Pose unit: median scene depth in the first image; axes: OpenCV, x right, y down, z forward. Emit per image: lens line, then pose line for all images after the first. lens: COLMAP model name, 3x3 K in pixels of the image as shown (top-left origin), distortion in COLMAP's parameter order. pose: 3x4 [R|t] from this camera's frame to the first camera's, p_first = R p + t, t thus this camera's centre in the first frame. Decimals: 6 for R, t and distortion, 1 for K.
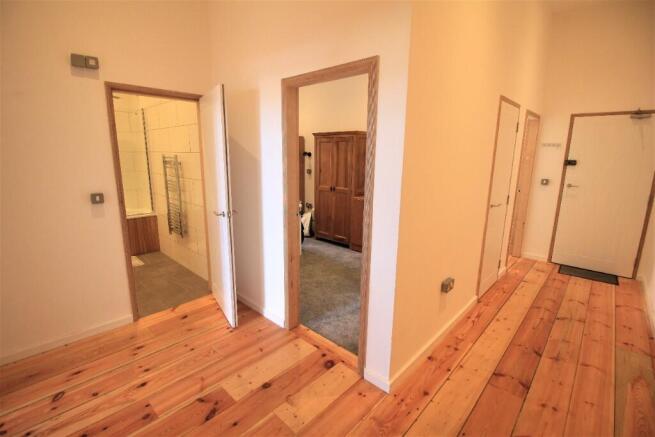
lens RADIAL K [[309.0, 0, 327.9], [0, 309.0, 218.2], [0, 0, 1]] dist [-0.003639, -0.000533]
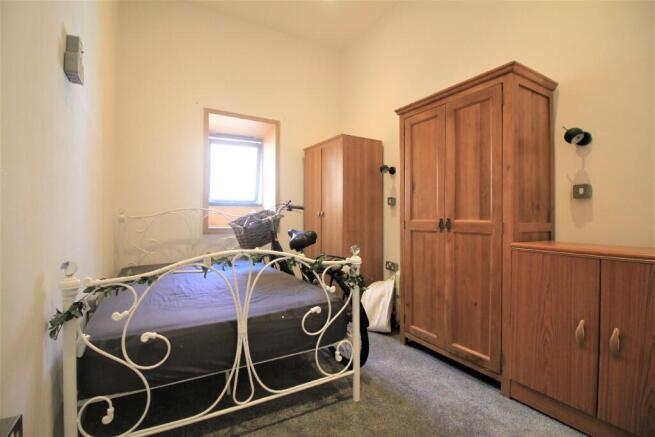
lens RADIAL K [[309.0, 0, 331.8], [0, 309.0, 218.0], [0, 0, 1]] dist [-0.003639, -0.000533]
pose [[0.962014, -0.013142, -0.272683, -0.016867], [-0.040728, 0.980754, -0.190953, -0.019141], [0.269944, 0.194805, 0.942964, 0.559662]]
